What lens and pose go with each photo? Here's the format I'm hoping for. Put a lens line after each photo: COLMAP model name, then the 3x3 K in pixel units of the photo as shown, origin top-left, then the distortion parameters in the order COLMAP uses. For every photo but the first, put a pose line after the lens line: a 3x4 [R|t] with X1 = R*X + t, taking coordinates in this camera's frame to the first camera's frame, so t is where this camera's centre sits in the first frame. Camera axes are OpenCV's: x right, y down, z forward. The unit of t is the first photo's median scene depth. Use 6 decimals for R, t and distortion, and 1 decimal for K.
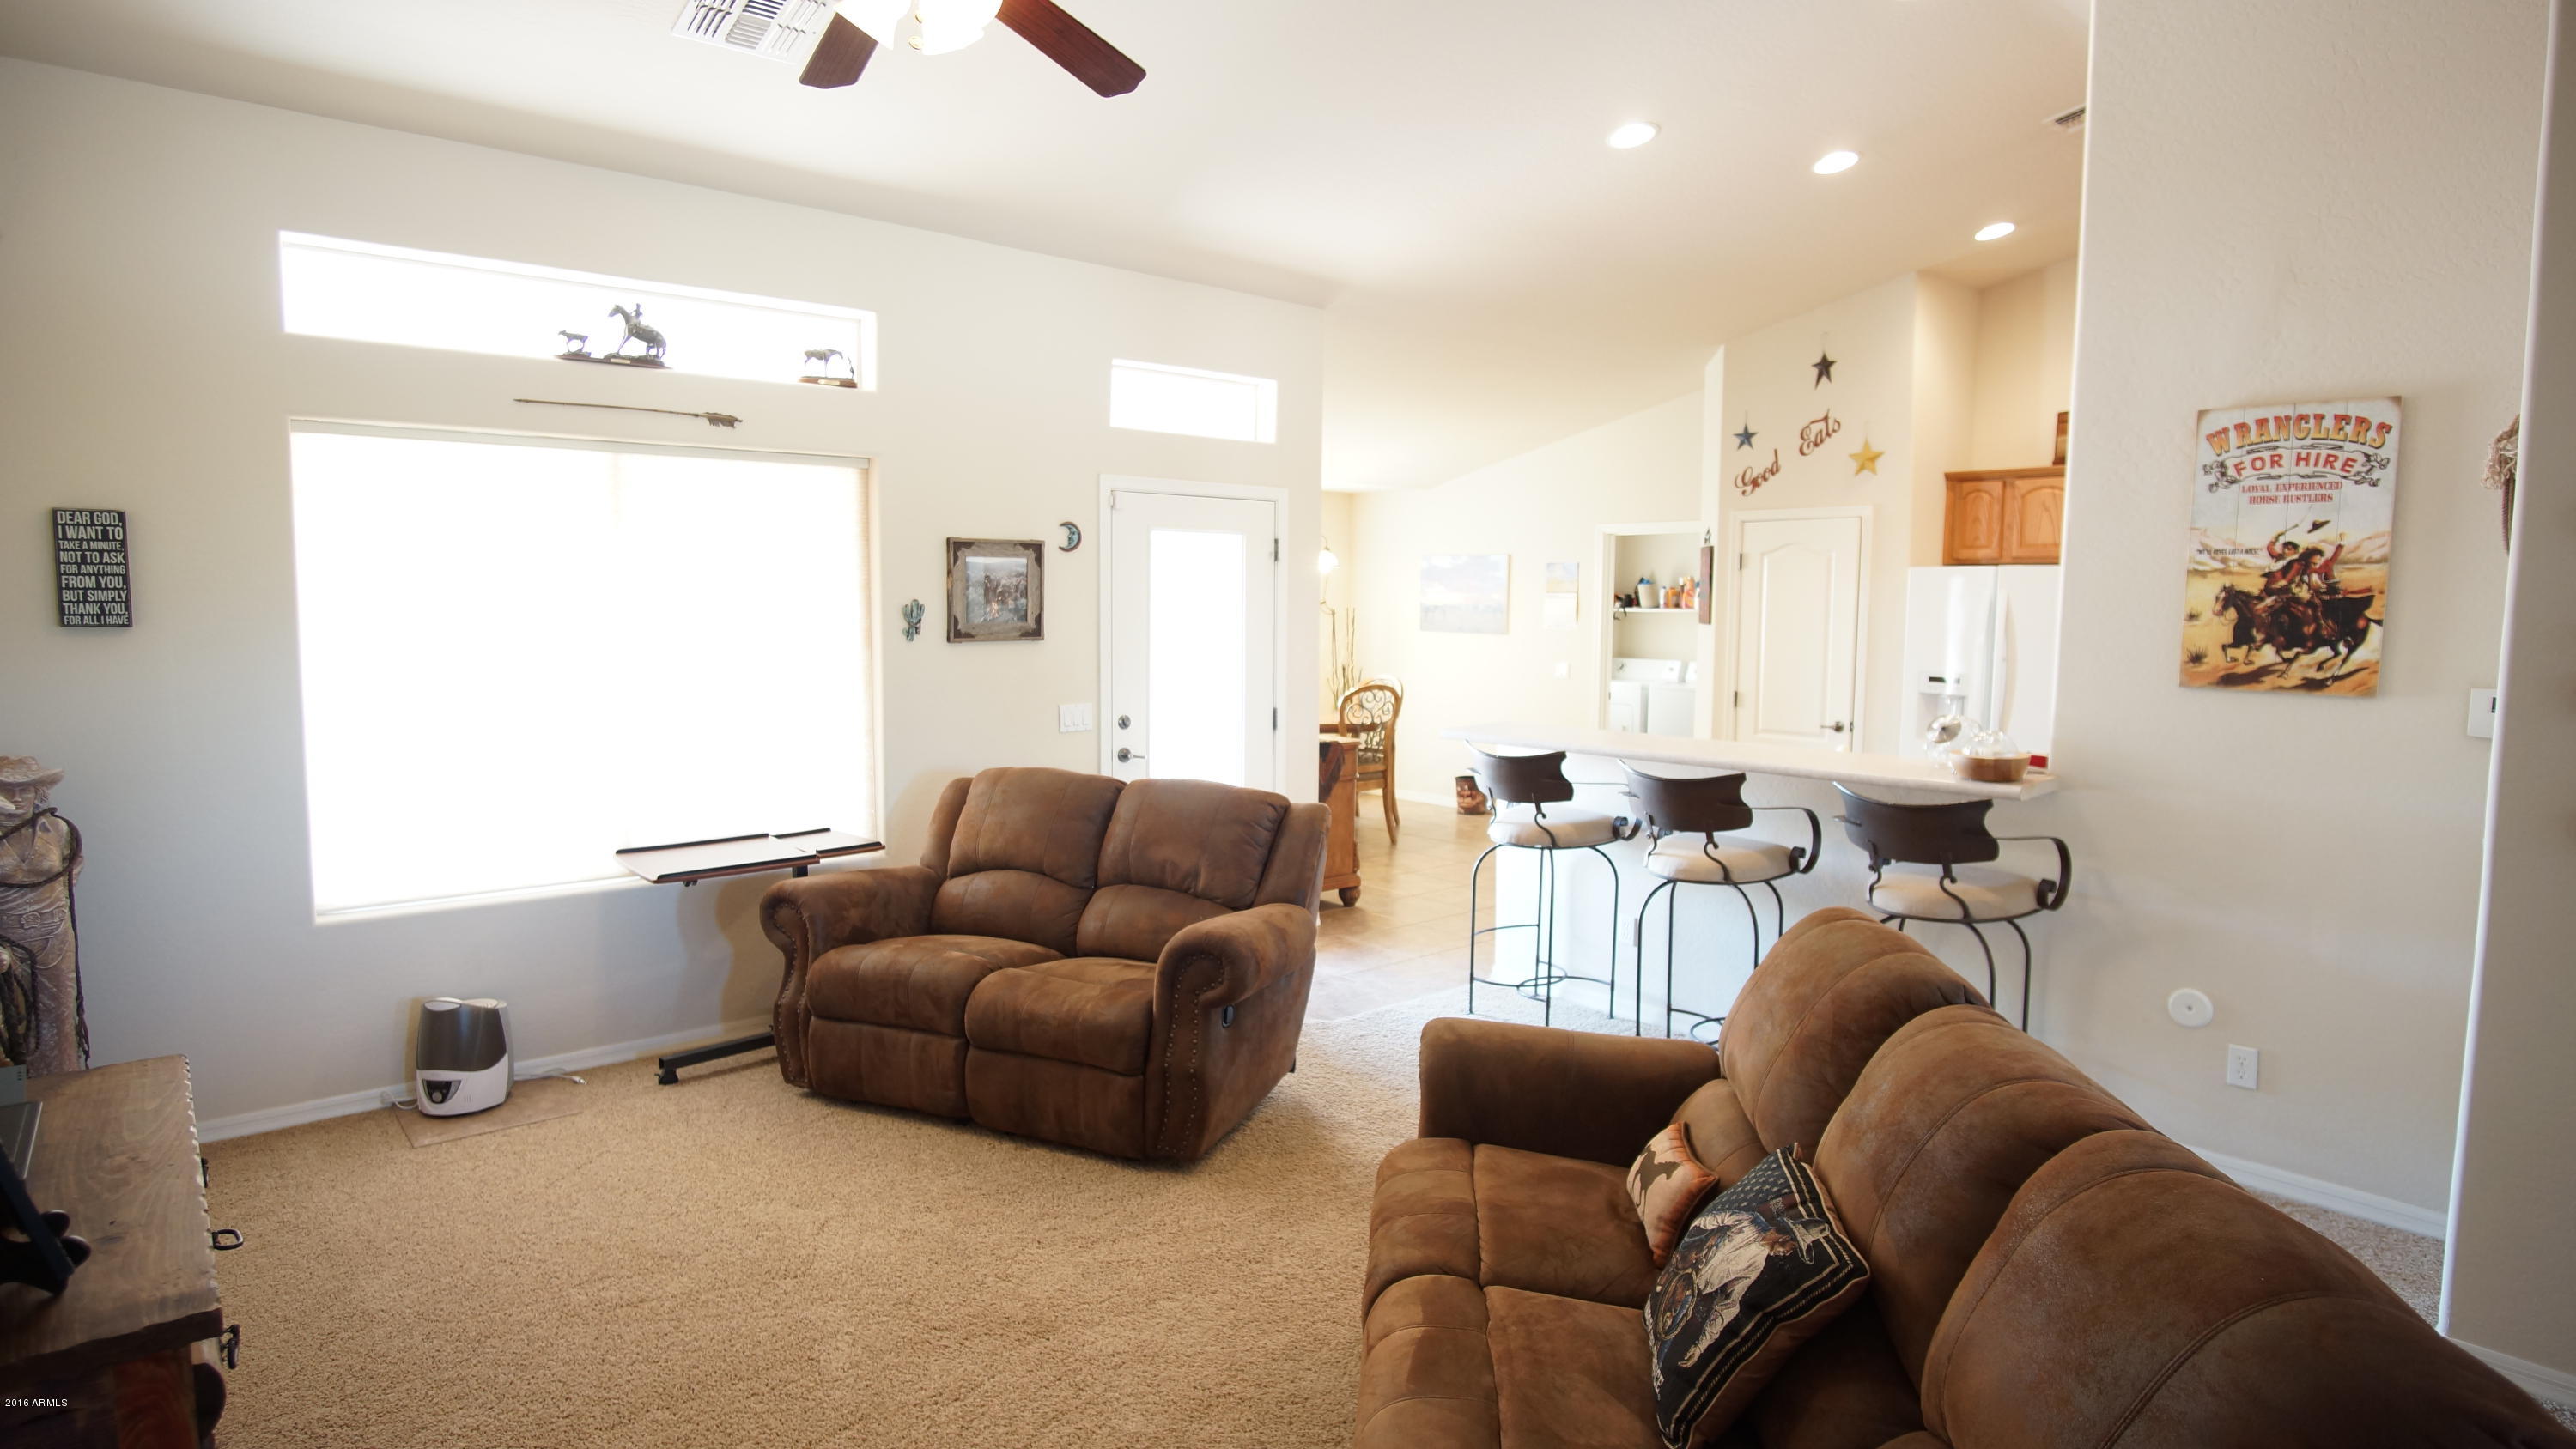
lens RADIAL K [[1380.6, 0, 1294.8], [0, 1380.6, 720.2], [0, 0, 1]] dist [-0.036808, 0.011279]
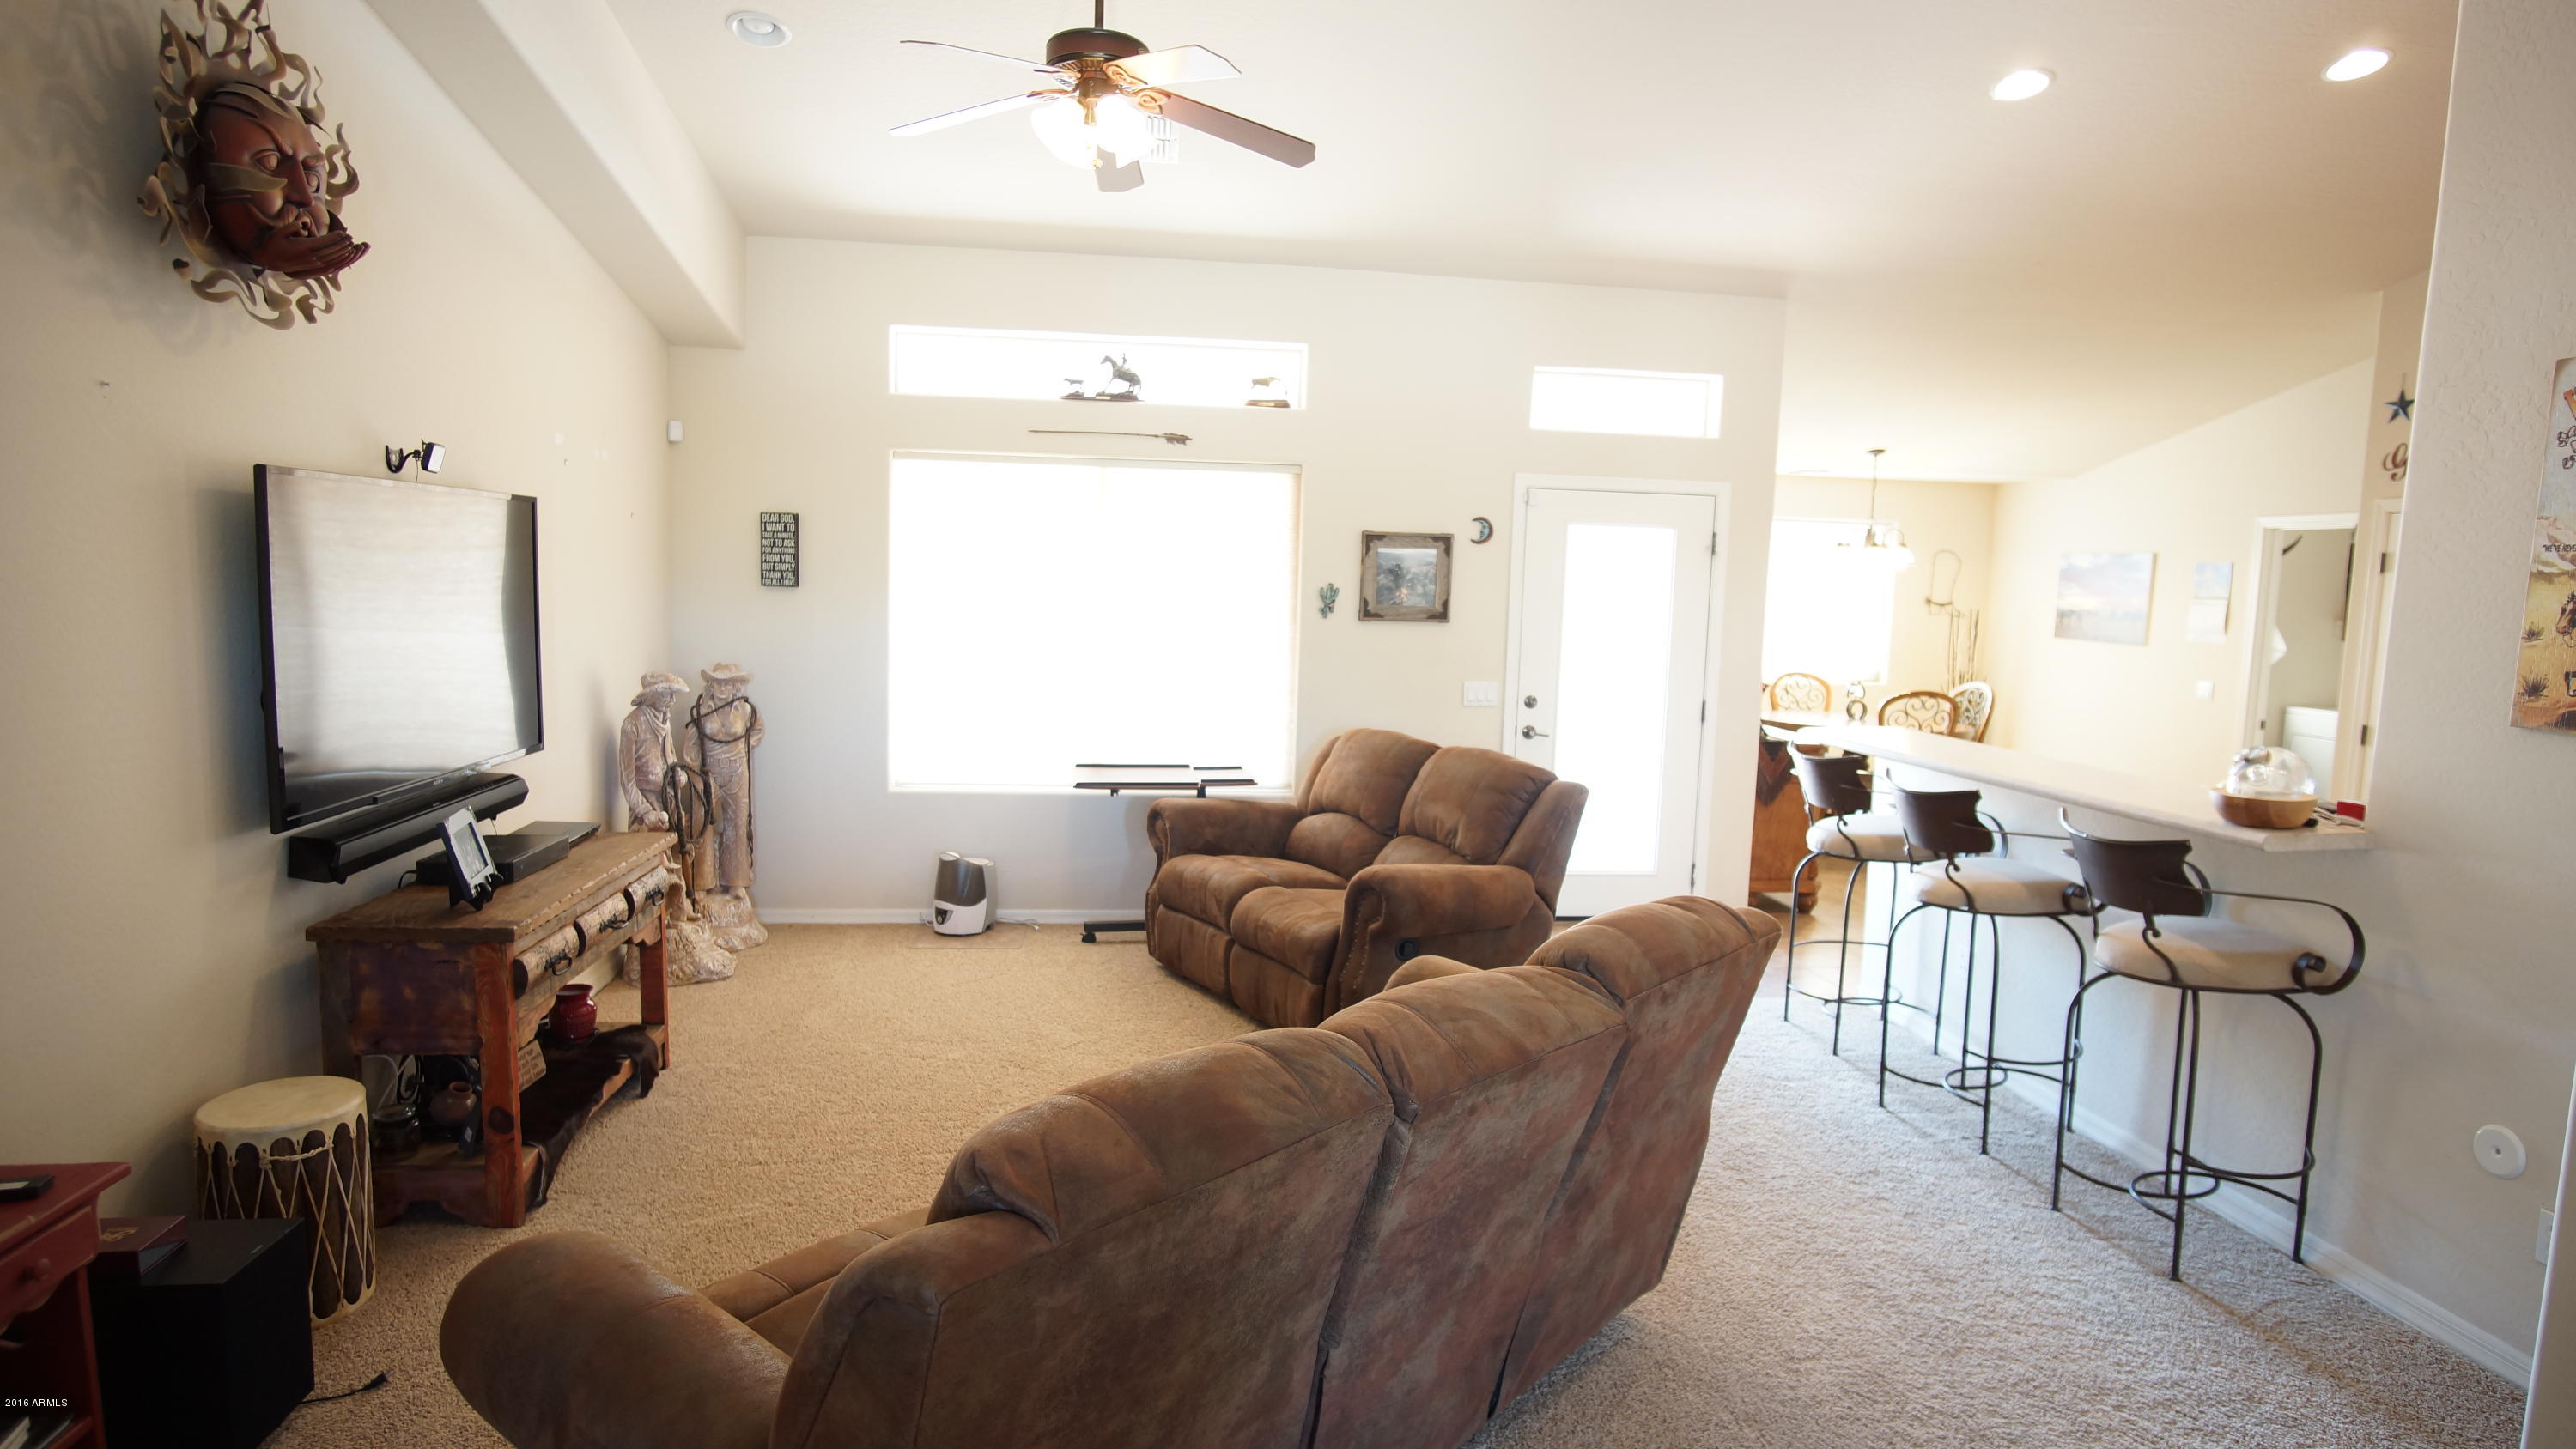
lens RADIAL K [[1380.6, 0, 1293.0], [0, 1380.6, 718.5], [0, 0, 1]] dist [-0.036808, 0.011279]
pose [[0.826808, 0.074231, -0.557564, 0.420037], [-0.072720, 0.997041, 0.024906, 0.001529], [0.557763, 0.019954, 0.829760, -0.002721]]
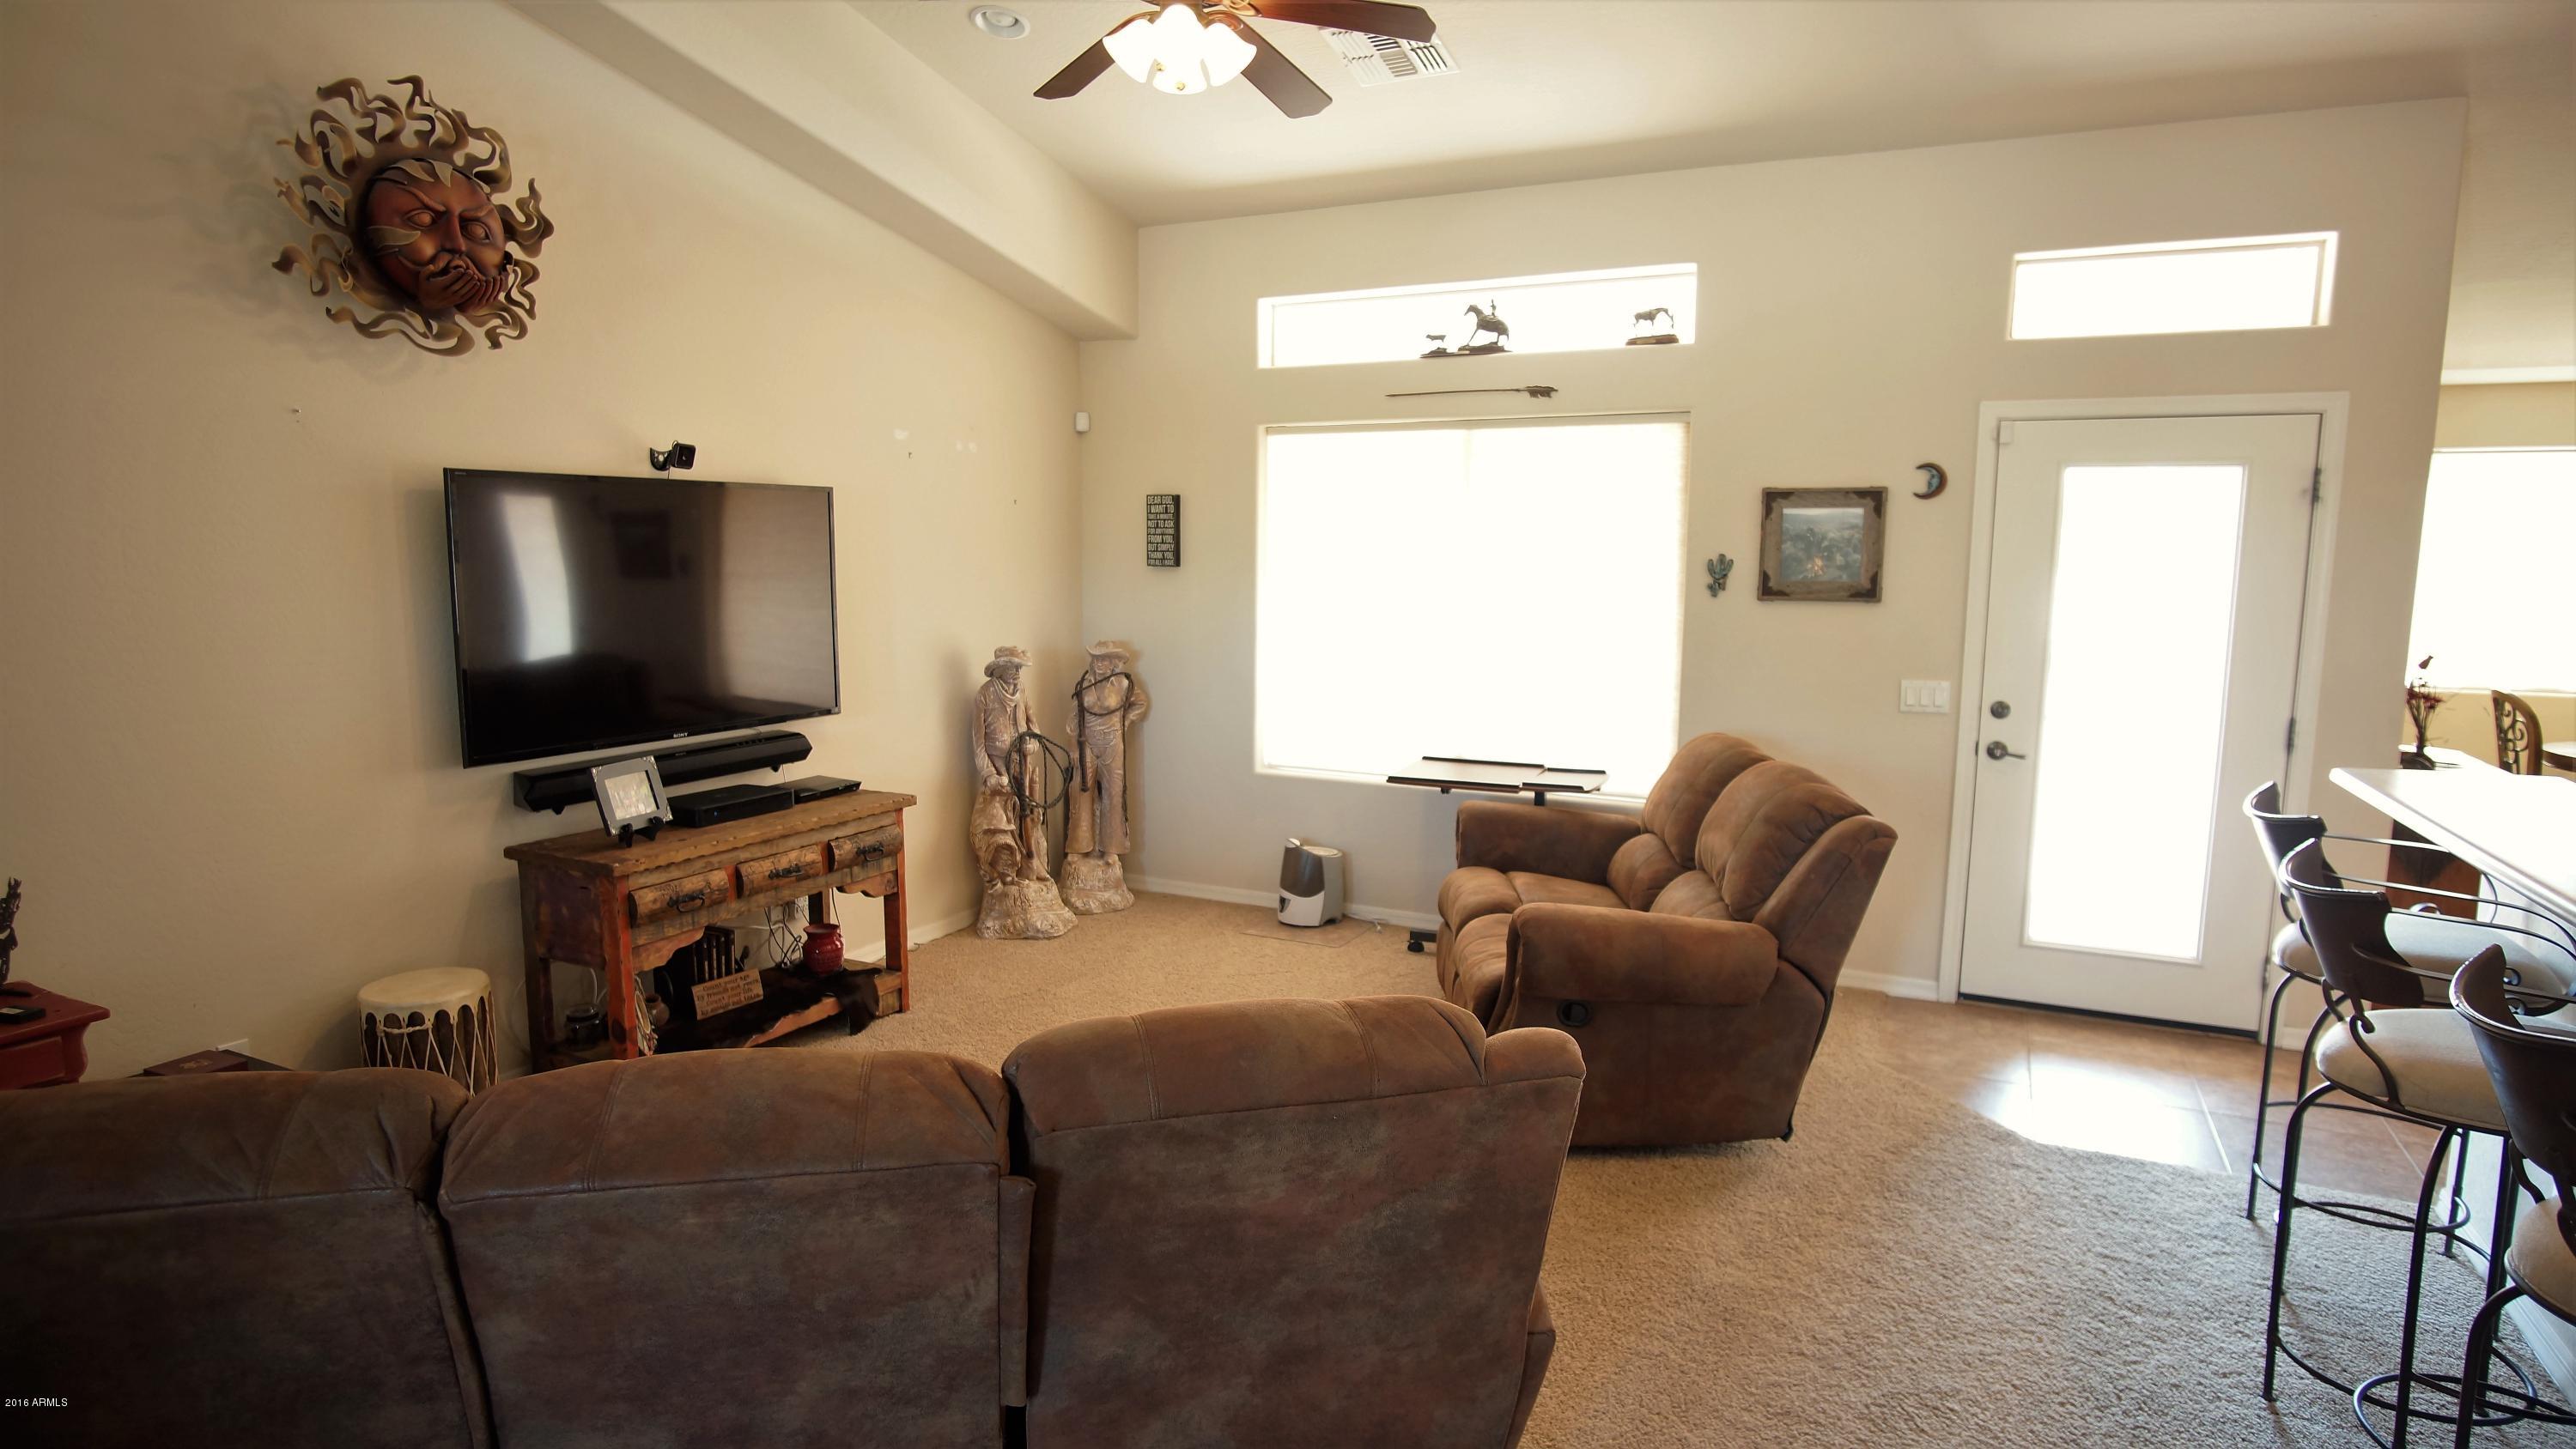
lens RADIAL K [[1380.6, 0, 1289.1], [0, 1380.6, 725.2], [0, 0, 1]] dist [-0.036808, 0.011279]
pose [[0.382052, 0.114072, -0.917074, 0.579064], [-0.087166, 0.992377, 0.087125, -0.029494], [0.920021, 0.046651, 0.389082, 0.396918]]
